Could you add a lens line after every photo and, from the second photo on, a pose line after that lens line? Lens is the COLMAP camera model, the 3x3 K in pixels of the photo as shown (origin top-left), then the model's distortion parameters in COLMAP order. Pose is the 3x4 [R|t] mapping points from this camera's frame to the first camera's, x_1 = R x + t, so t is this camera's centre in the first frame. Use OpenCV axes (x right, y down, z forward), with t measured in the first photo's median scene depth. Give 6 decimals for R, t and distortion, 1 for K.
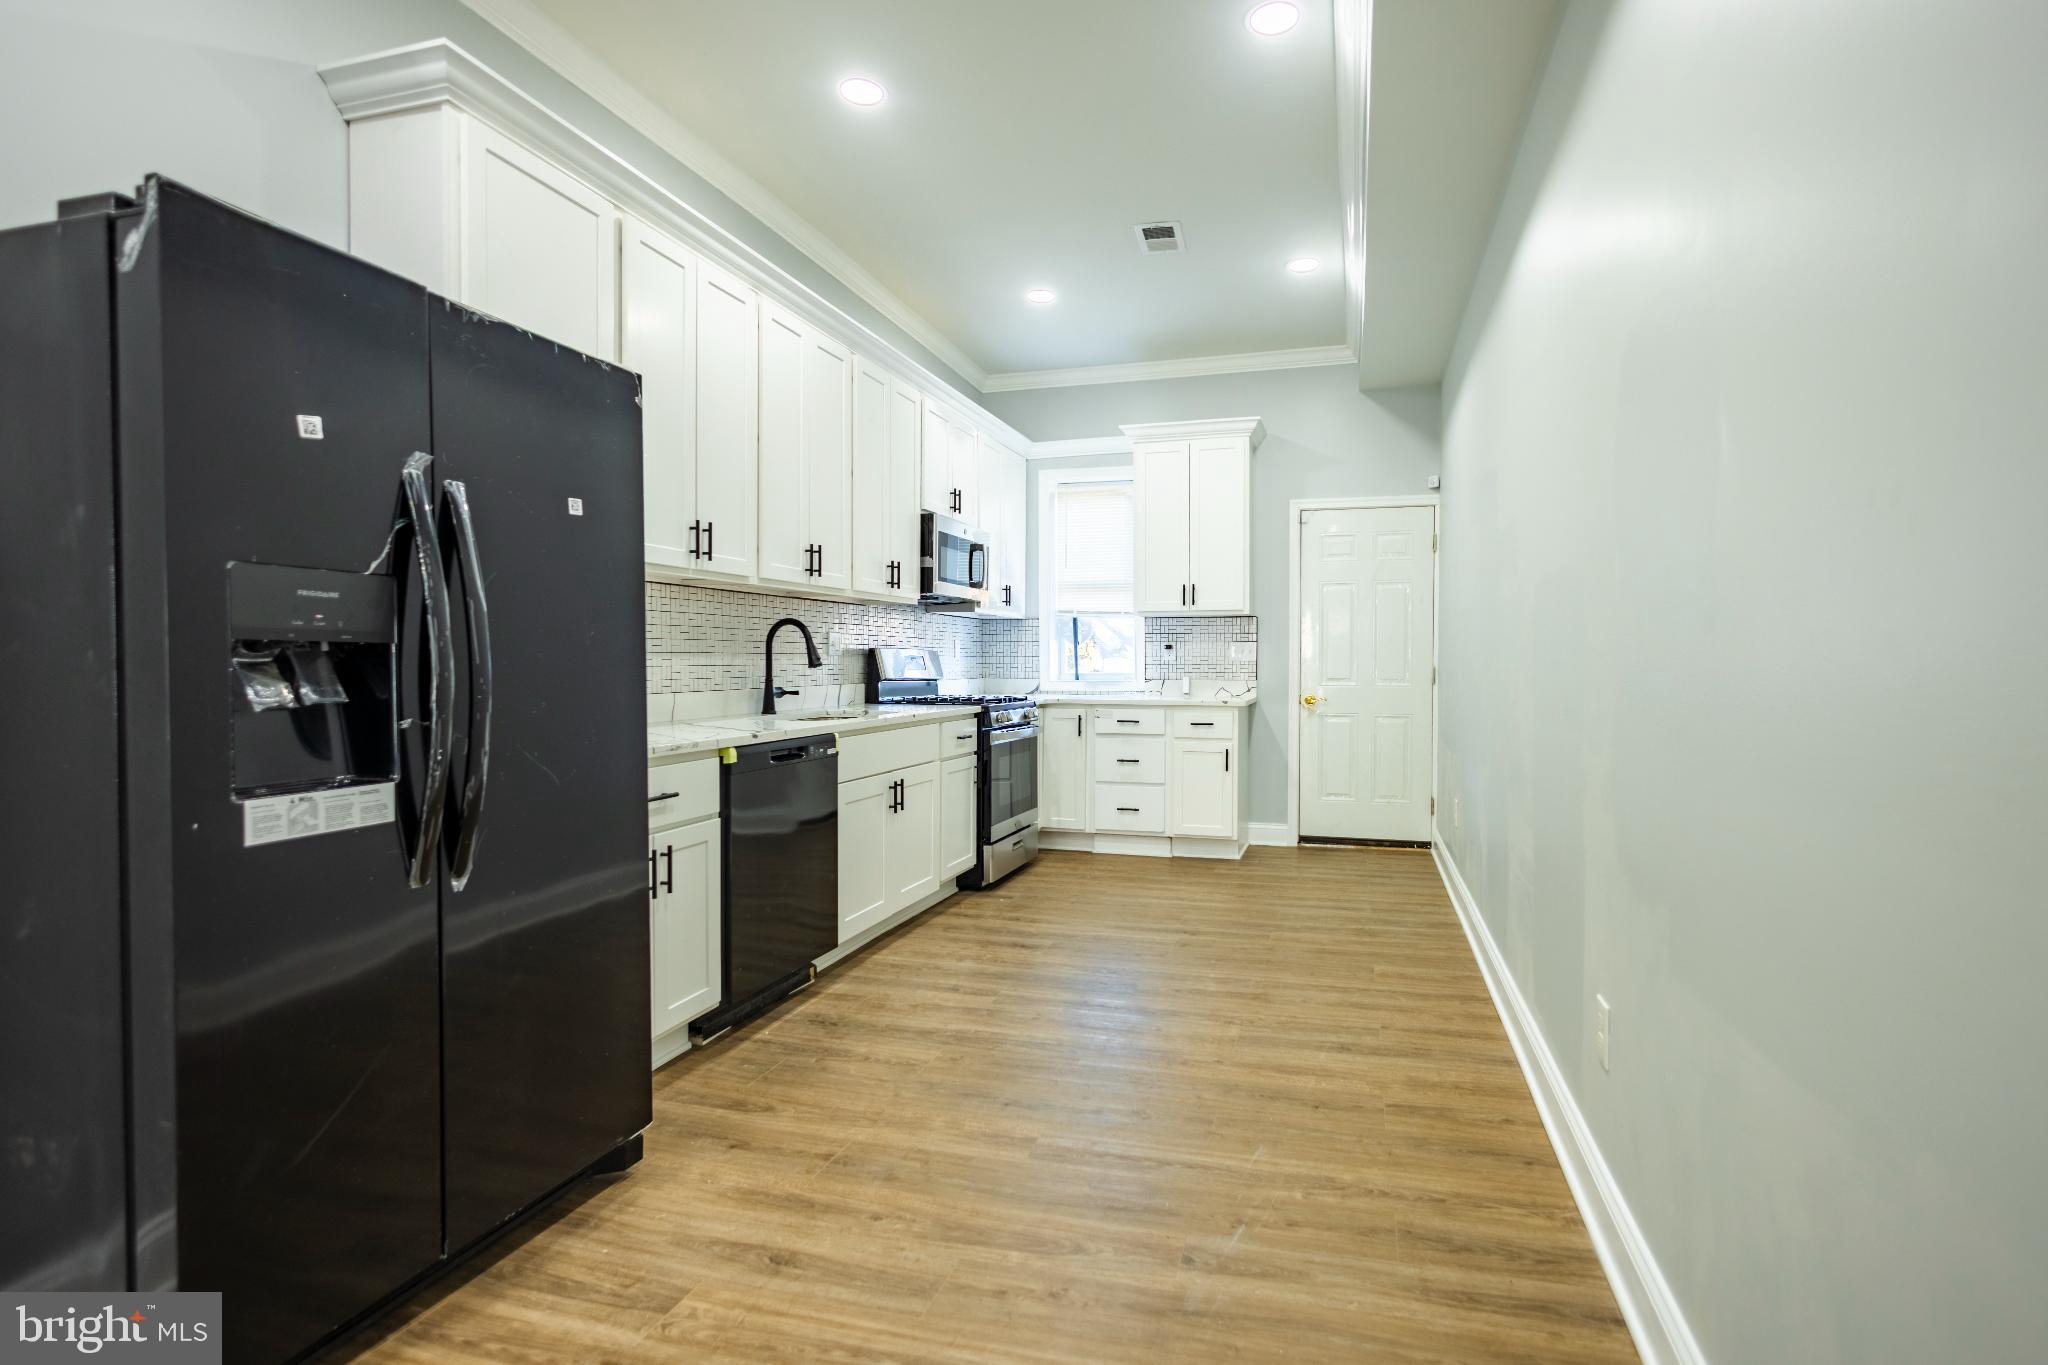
lens RADIAL K [[1043.0, 0, 1024.0], [0, 1043.0, 682.5], [0, 0, 1]] dist [0.001776, -0.000083]
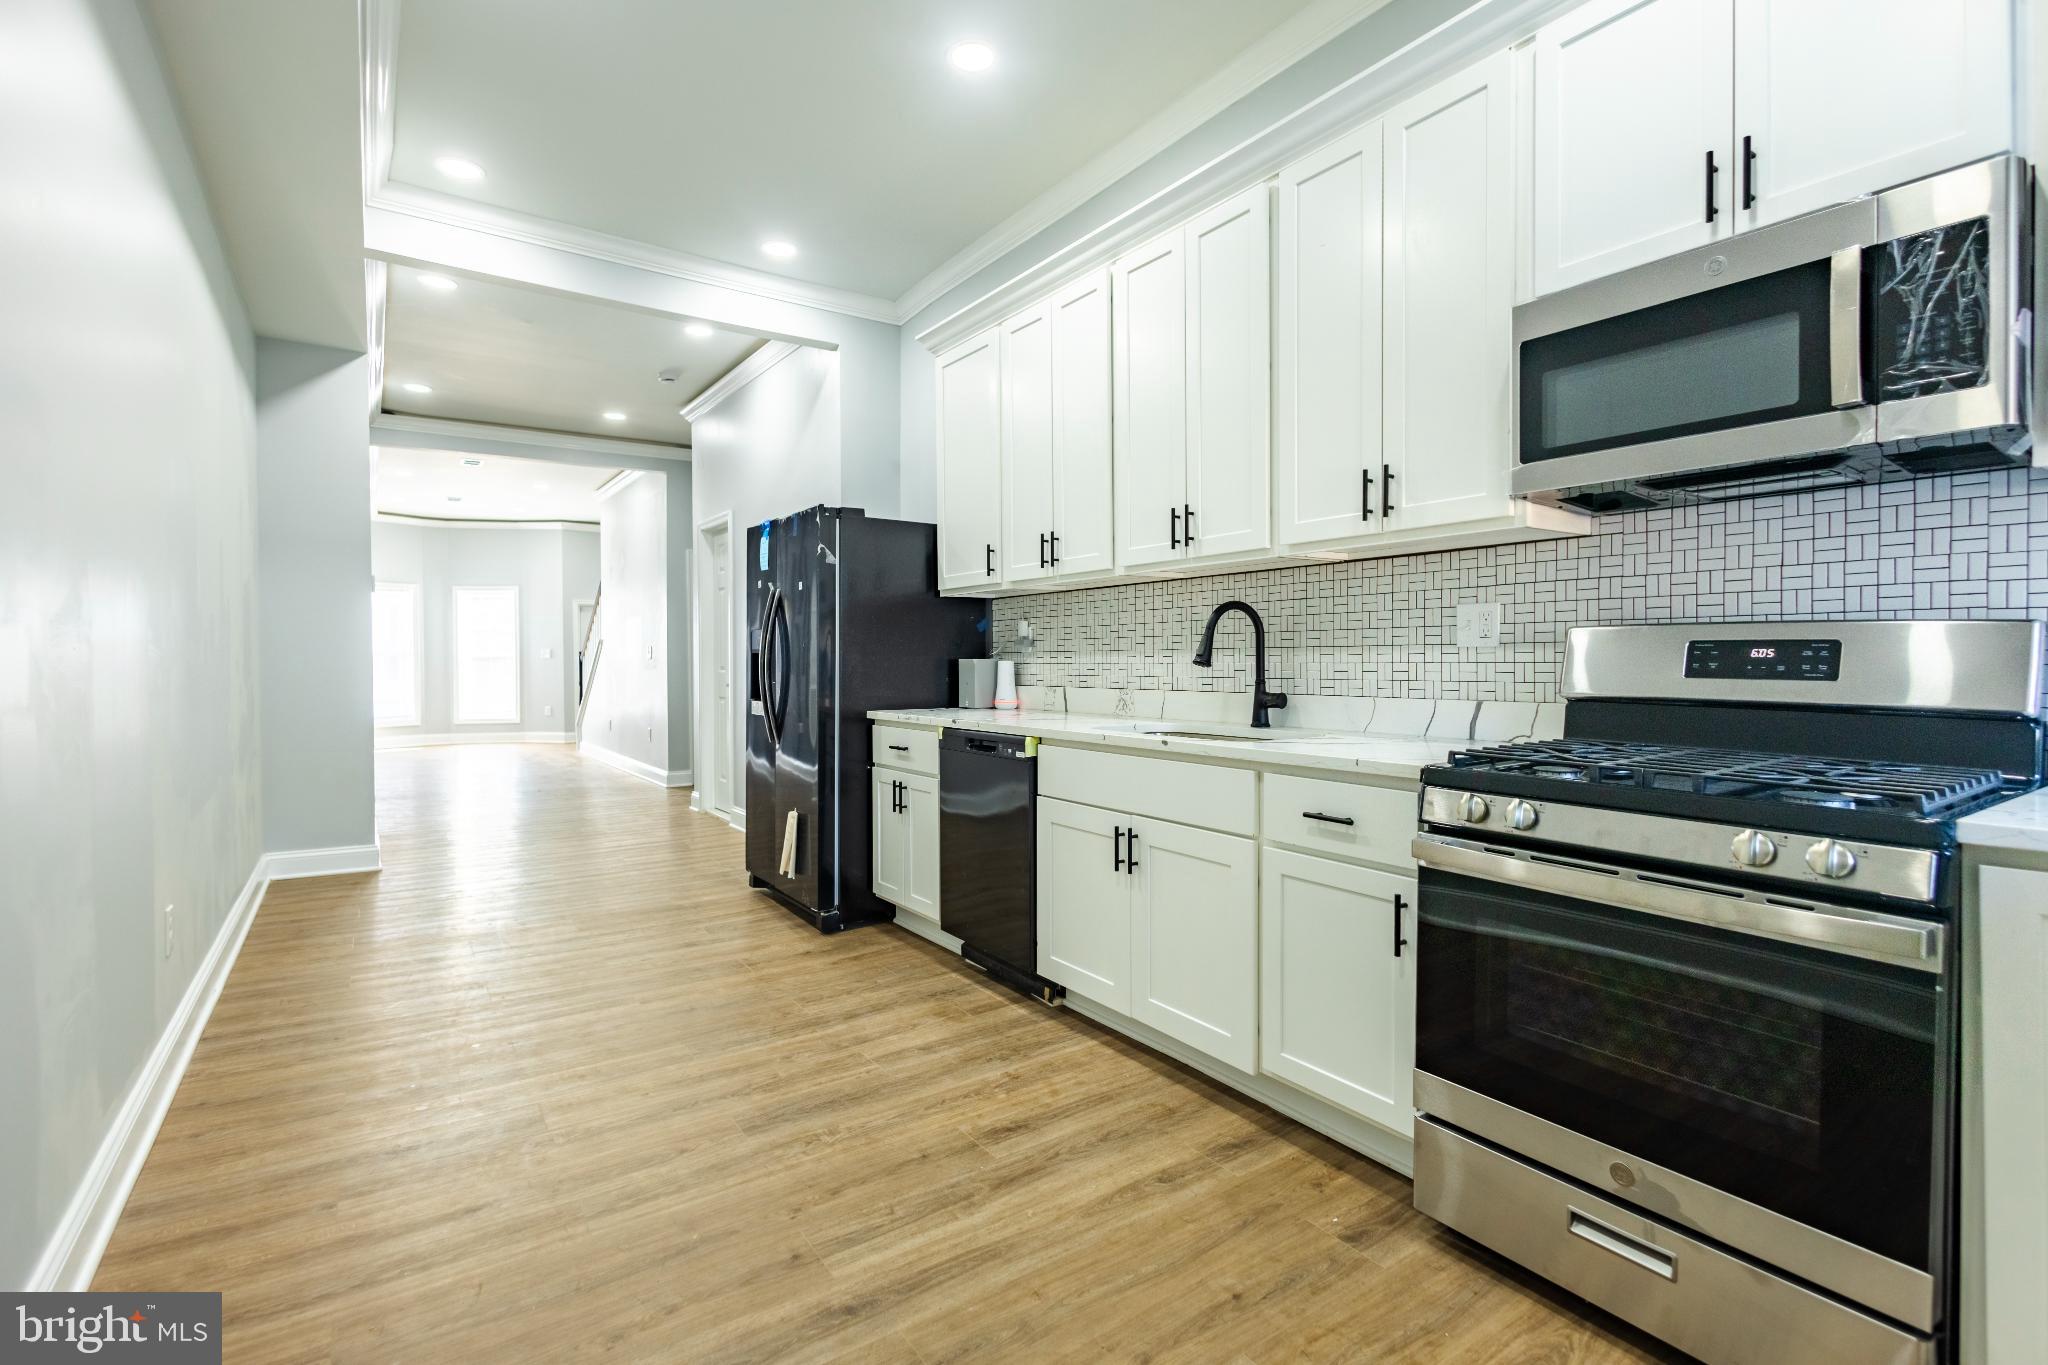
lens RADIAL K [[966.5, 0, 1024.0], [0, 966.5, 682.5], [0, 0, 1]] dist [-0.004097, -0.001274]
pose [[-0.621574, 0.017017, -0.783171, 0.509952], [-0.017422, 0.999216, 0.035539, -0.030608], [0.783162, 0.035735, -0.620790, 1.606290]]
